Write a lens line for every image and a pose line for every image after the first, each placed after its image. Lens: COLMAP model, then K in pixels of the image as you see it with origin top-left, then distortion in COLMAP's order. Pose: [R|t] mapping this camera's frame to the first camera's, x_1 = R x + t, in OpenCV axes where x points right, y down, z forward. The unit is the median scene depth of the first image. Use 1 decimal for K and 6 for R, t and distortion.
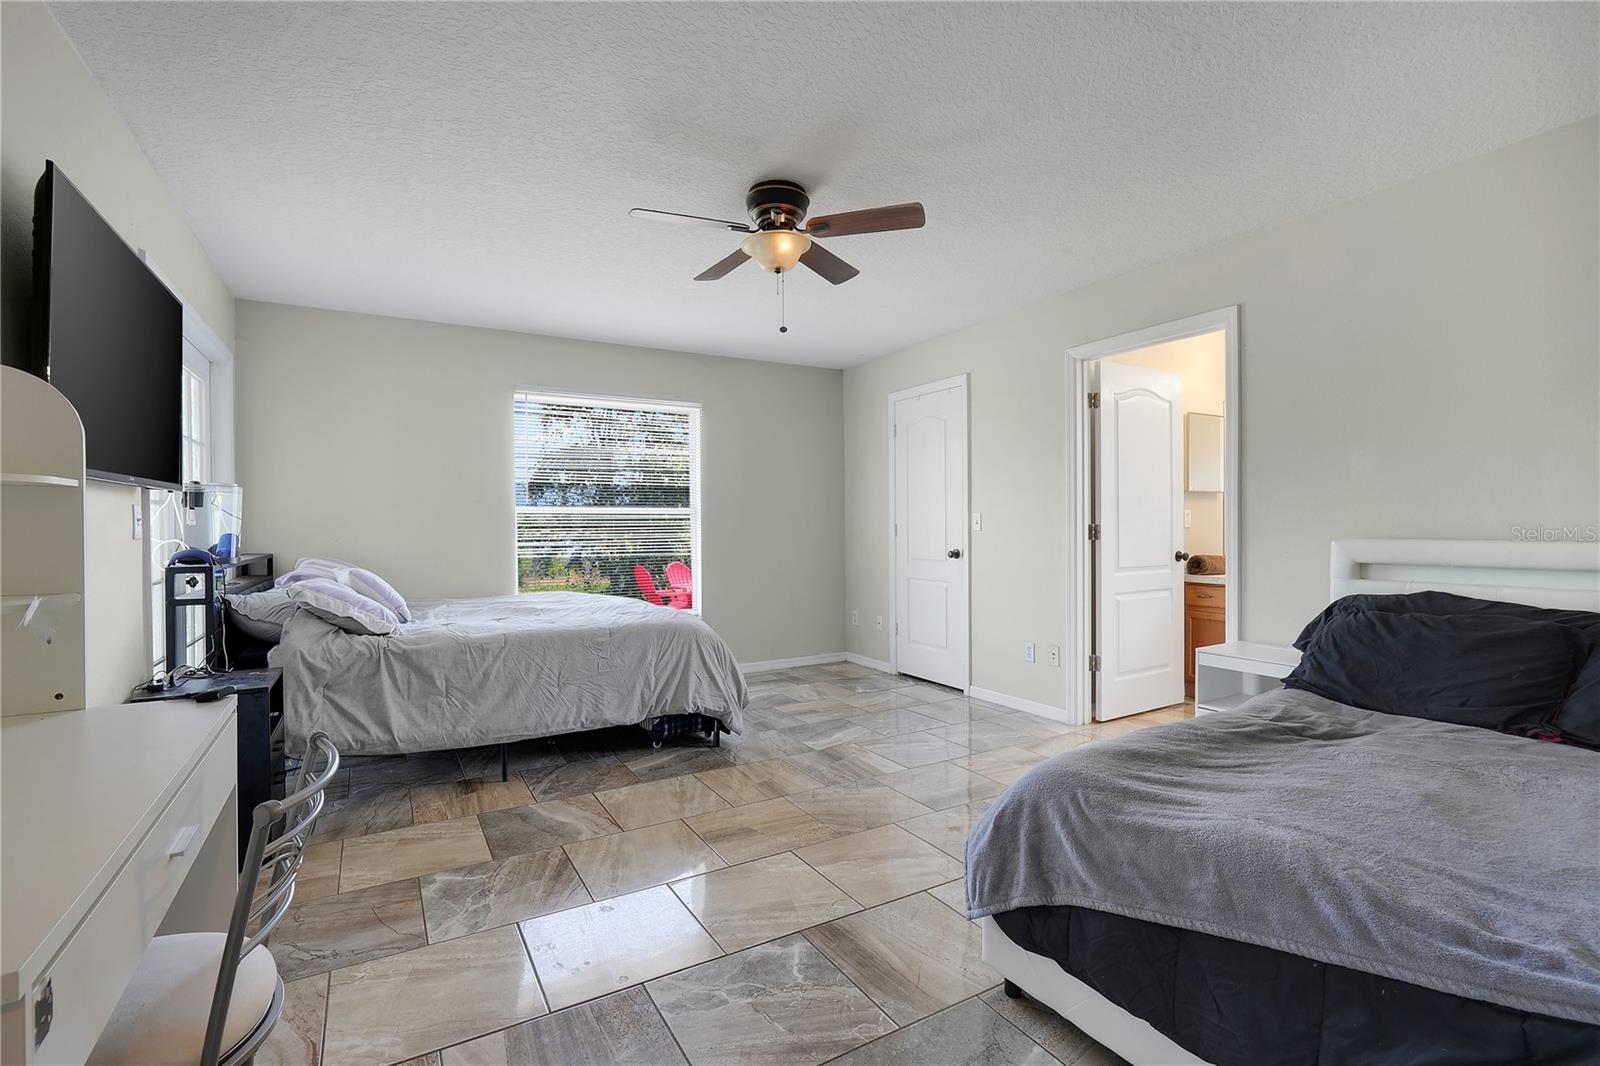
lens RADIAL K [[723.2, 0, 798.8], [0, 723.2, 526.1], [0, 0, 1]] dist [-0.002958, -0.000277]
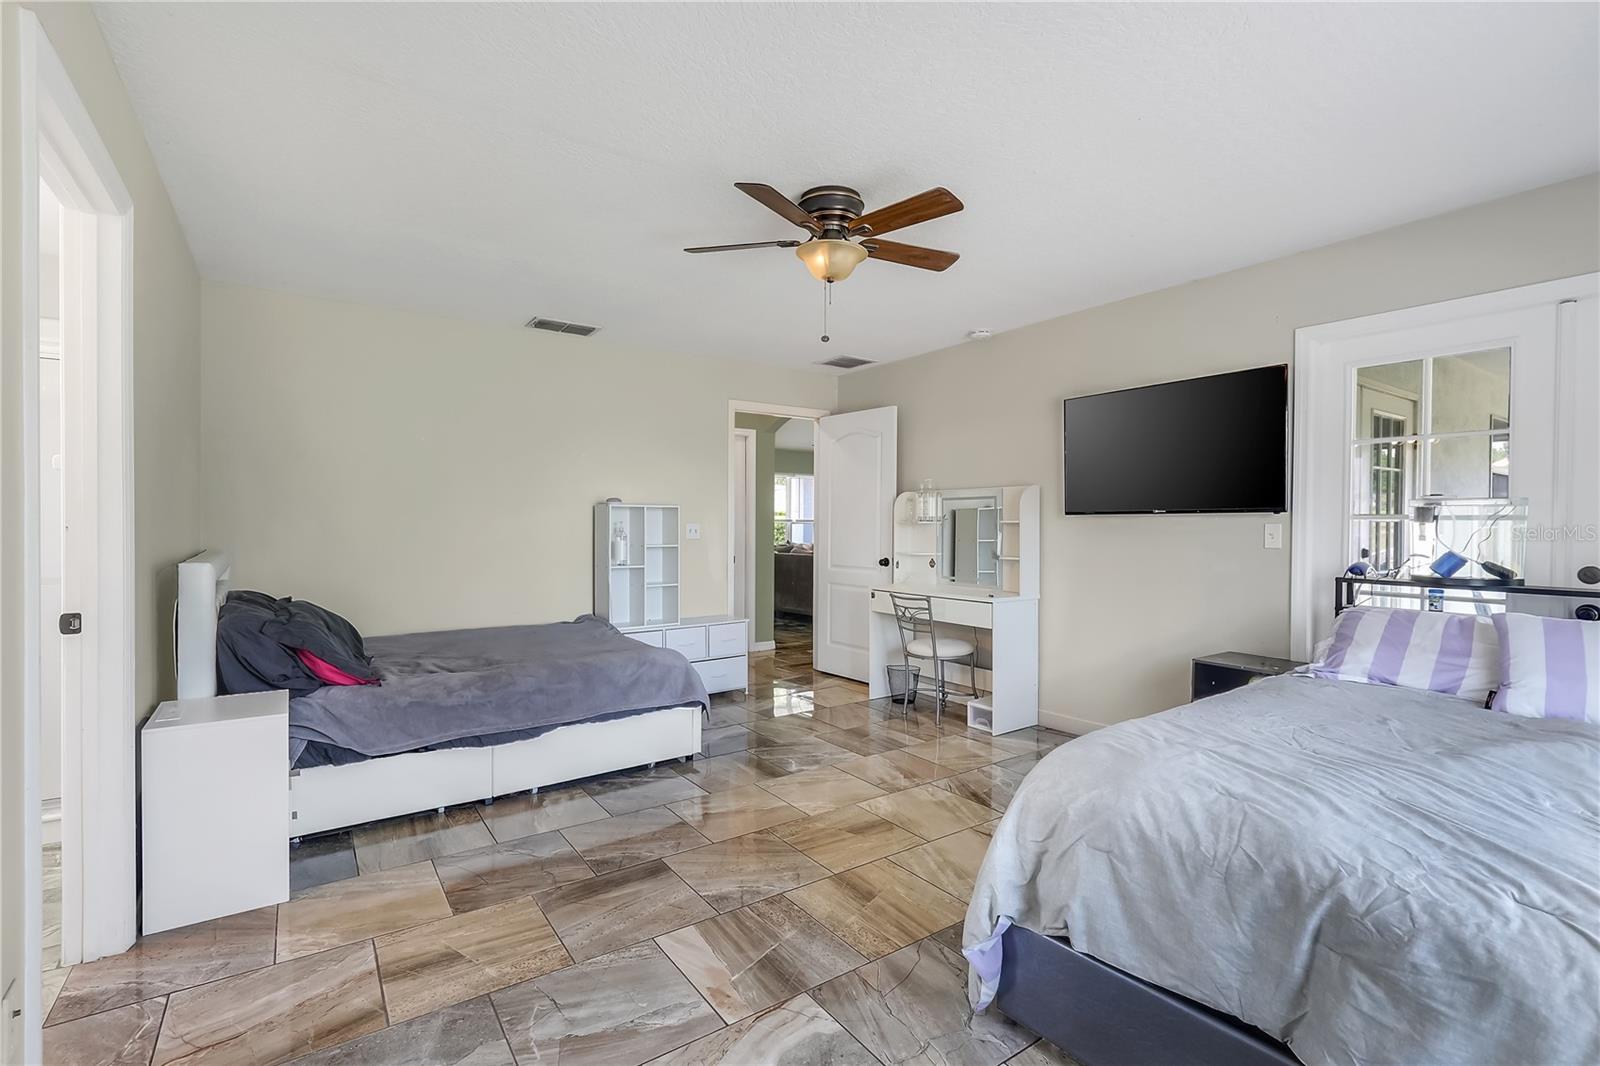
lens RADIAL K [[723.2, 0, 798.6], [0, 723.2, 530.3], [0, 0, 1]] dist [-0.002958, -0.000277]
pose [[-0.996628, 0.002623, -0.082011, 0.084286], [0.001257, 0.999860, 0.016699, -0.031174], [0.082043, 0.016539, -0.996492, 1.775834]]
